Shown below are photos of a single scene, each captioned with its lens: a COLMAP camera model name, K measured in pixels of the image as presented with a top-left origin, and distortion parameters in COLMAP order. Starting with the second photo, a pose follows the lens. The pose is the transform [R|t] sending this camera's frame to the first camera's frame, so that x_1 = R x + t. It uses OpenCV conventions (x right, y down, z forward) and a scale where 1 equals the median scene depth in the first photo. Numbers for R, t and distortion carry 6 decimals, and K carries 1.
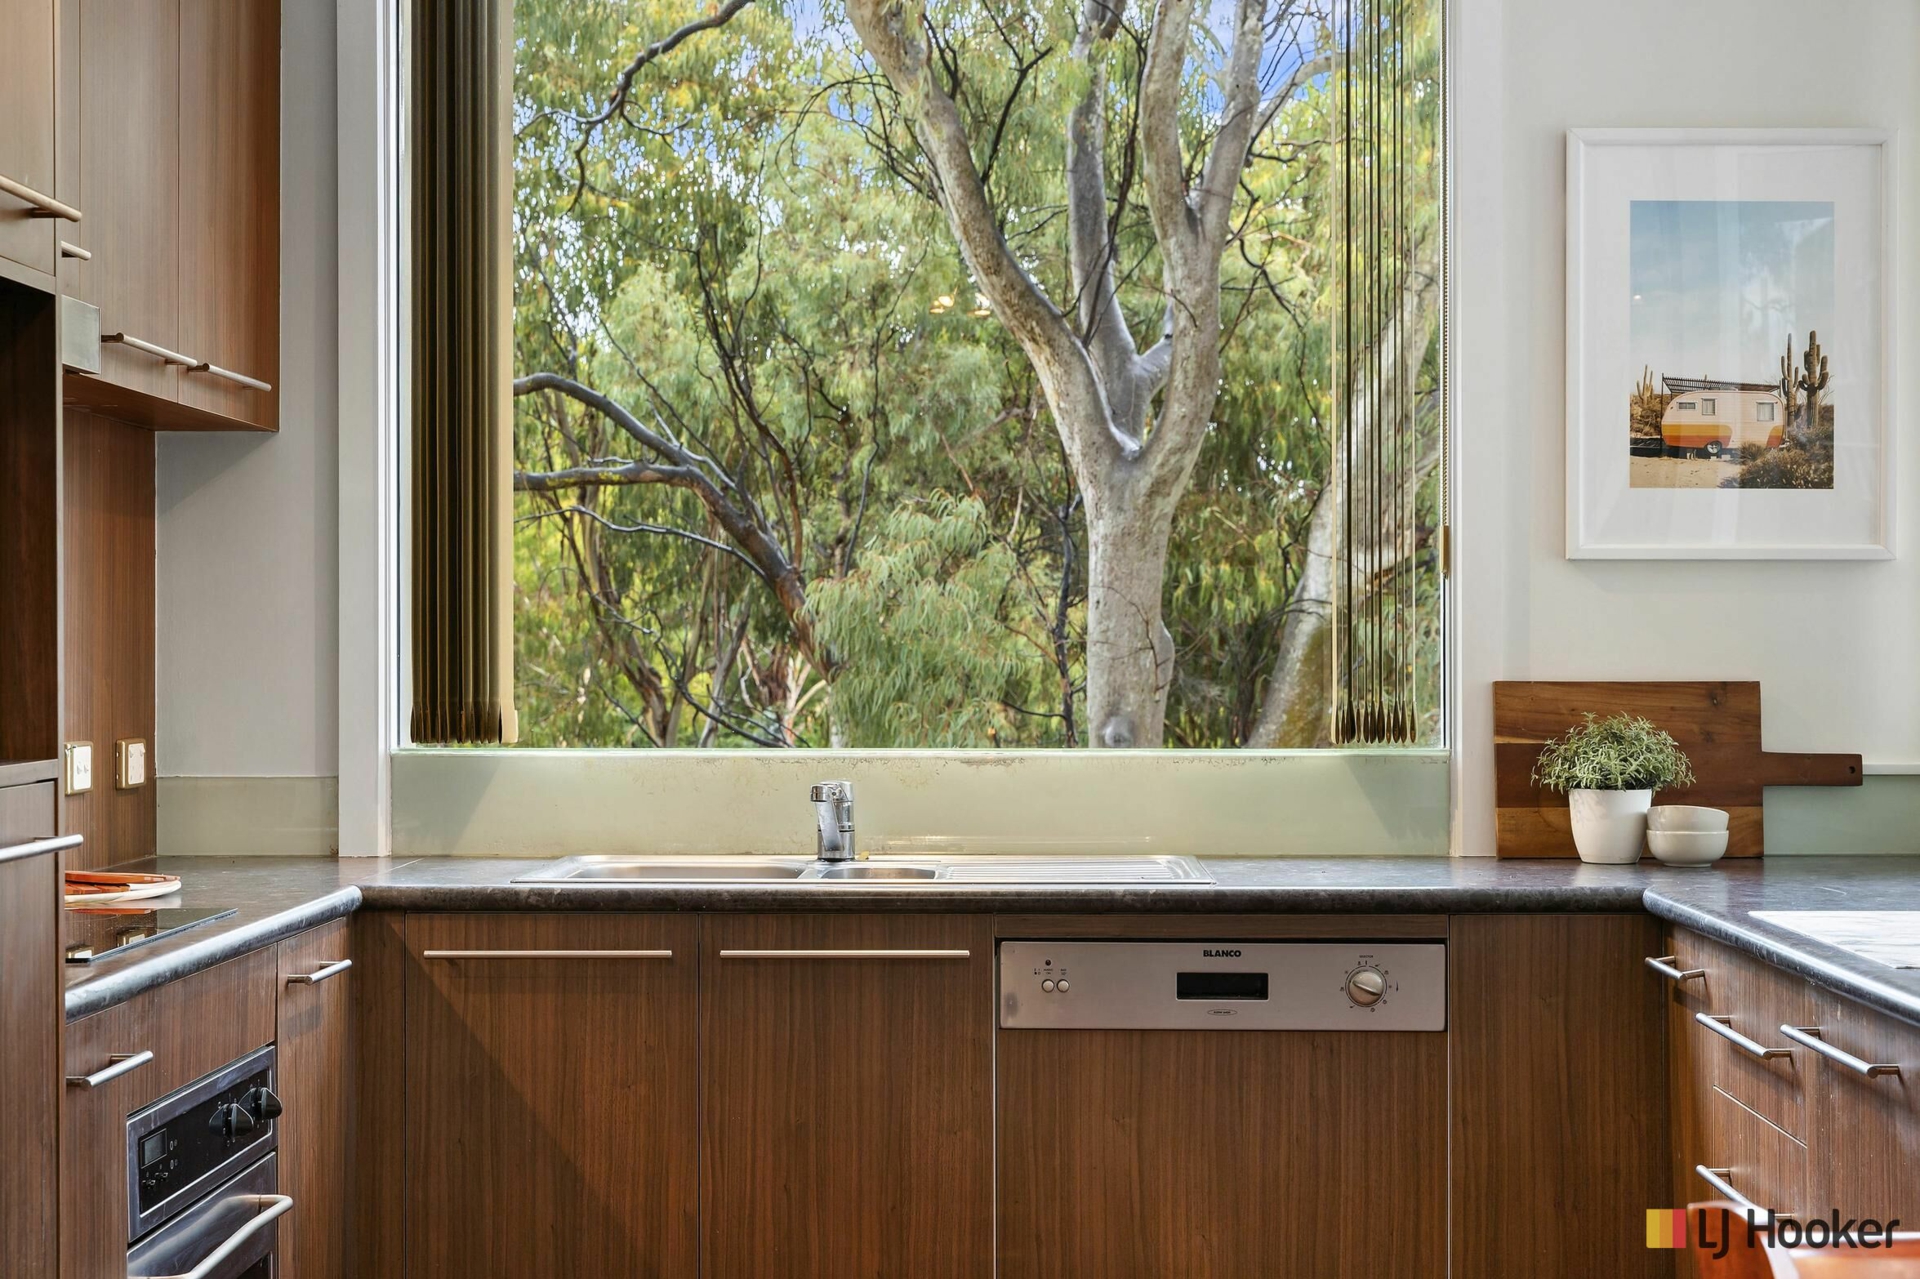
lens RADIAL K [[3004.3, 0, 960.0], [0, 3004.3, 639.5], [0, 0, 1]] dist [-0.009171, -0.009408]
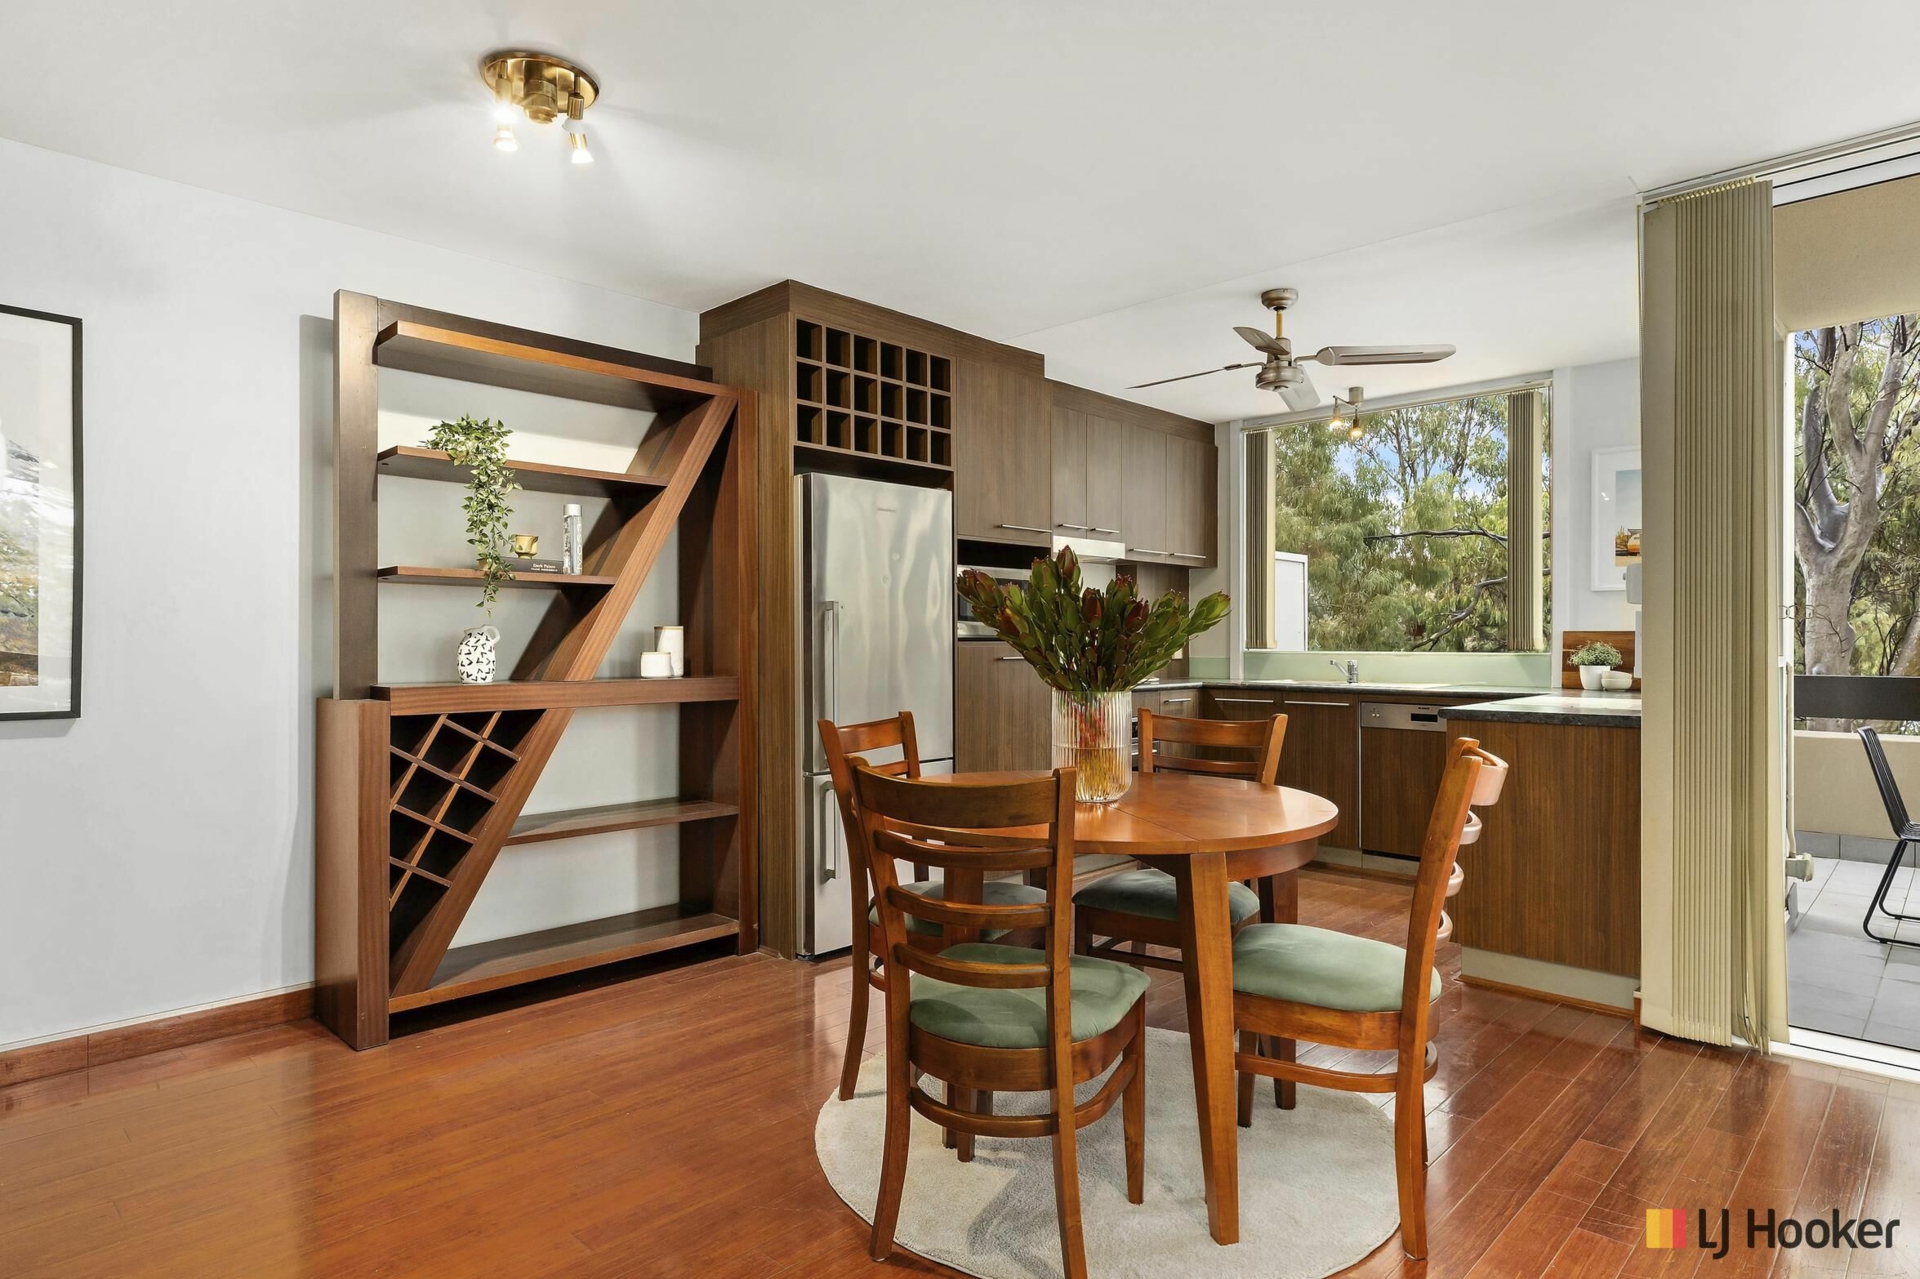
lens RADIAL K [[1069.0, 0, 960.0], [0, 1069.0, 639.5], [0, 0, 1]] dist [0.007073, 0.001106]
pose [[0.736023, -0.000051, -0.676956, 0.470041], [0.001422, 0.999998, 0.001470, 0.020159], [0.676955, -0.002044, 0.736022, -0.237634]]
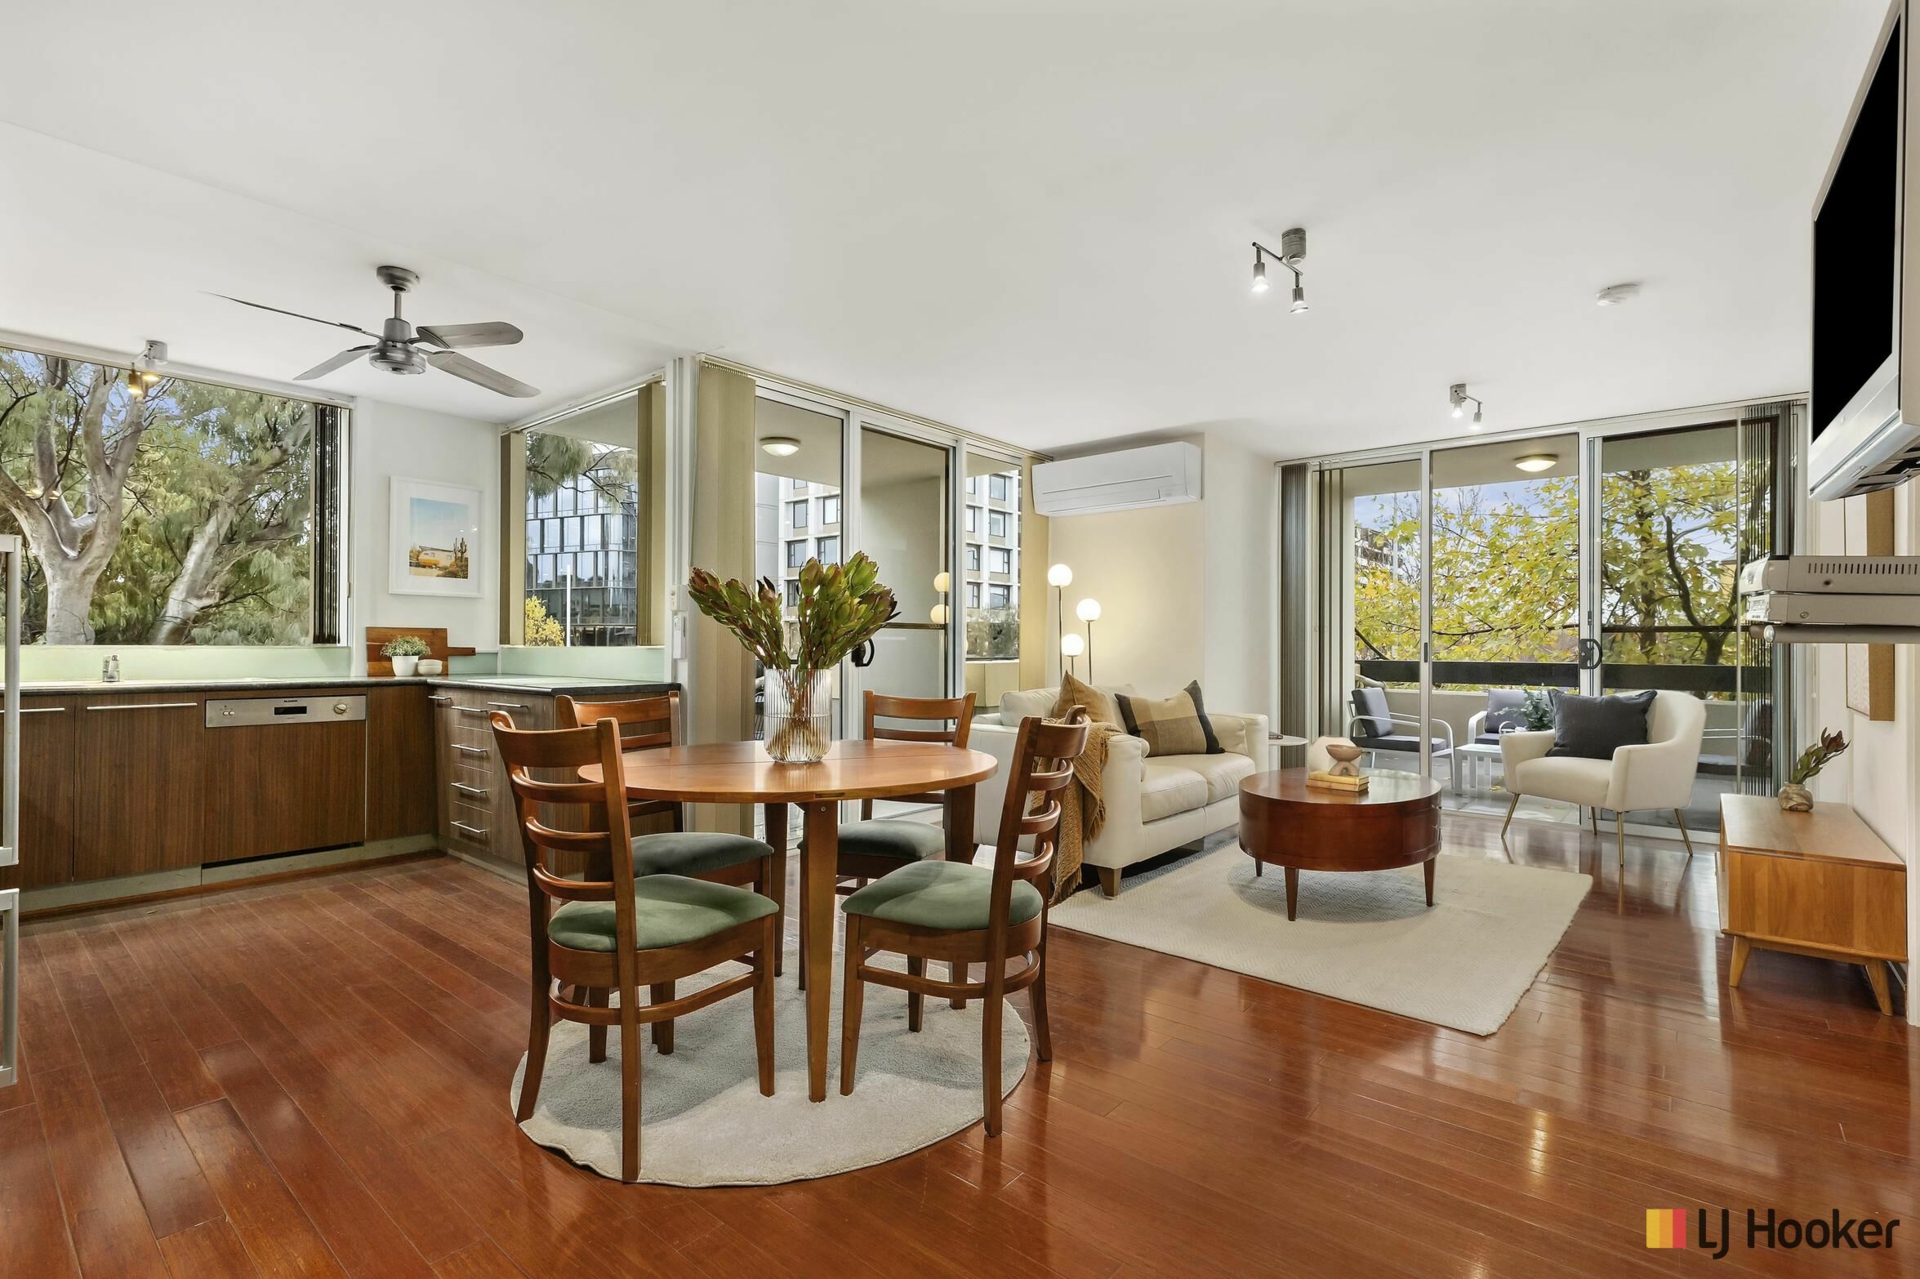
lens RADIAL K [[875.9, 0, 960.0], [0, 875.9, 639.5], [0, 0, 1]] dist [0.005203, 0.000420]
pose [[0.628198, 0.009206, 0.777999, -0.191241], [-0.005903, 0.999958, -0.007066, 0.032308], [-0.778031, -0.000154, 0.628225, -0.205037]]
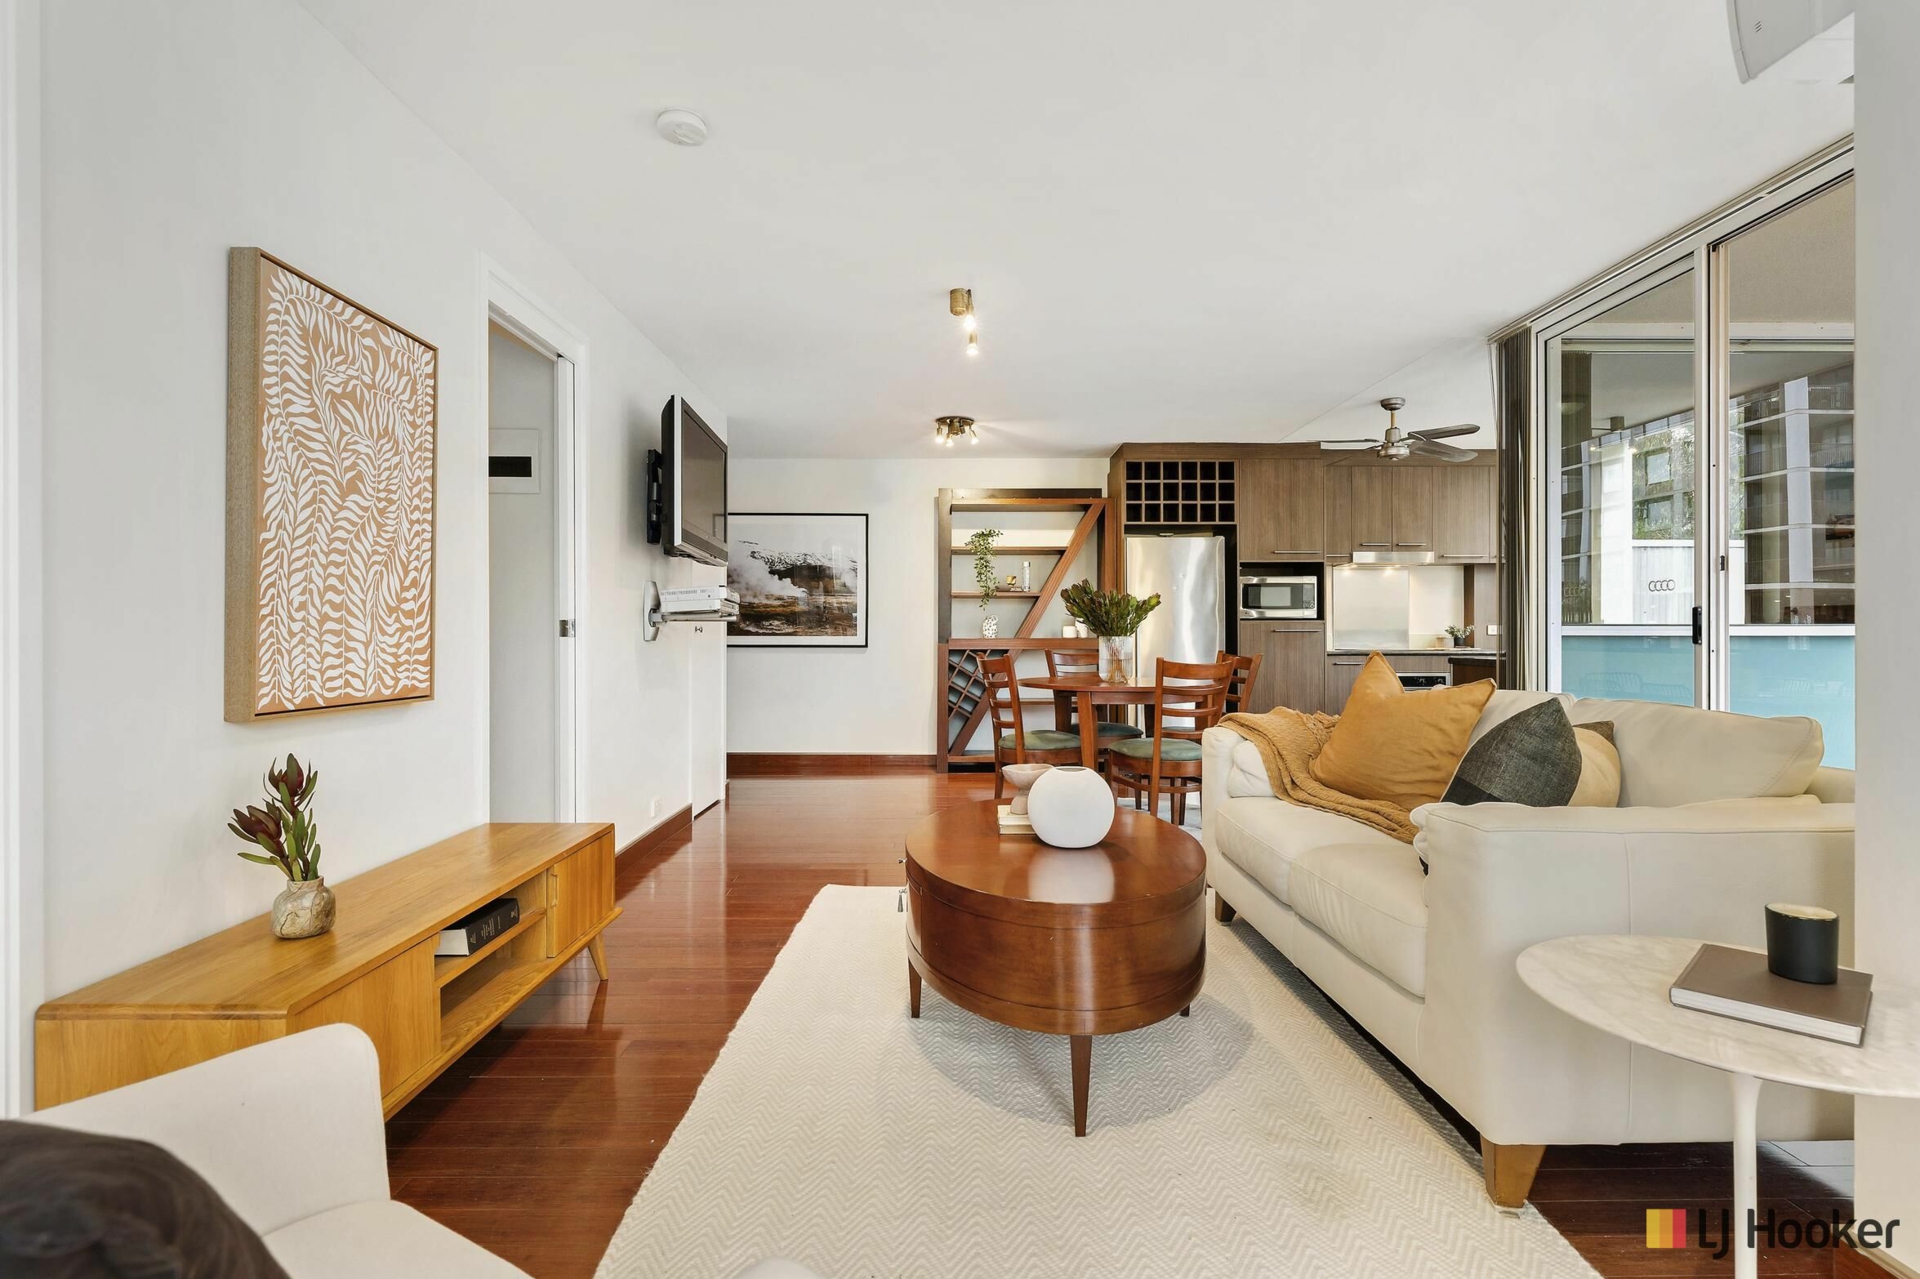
lens RADIAL K [[912.7, 0, 960.0], [0, 912.7, 639.5], [0, 0, 1]] dist [-0.000584, -0.000010]
pose [[0.036836, 0.004098, -0.999313, 1.242646], [0.002983, 0.999987, 0.004210, 0.045182], [0.999317, -0.003136, 0.036824, -0.026432]]
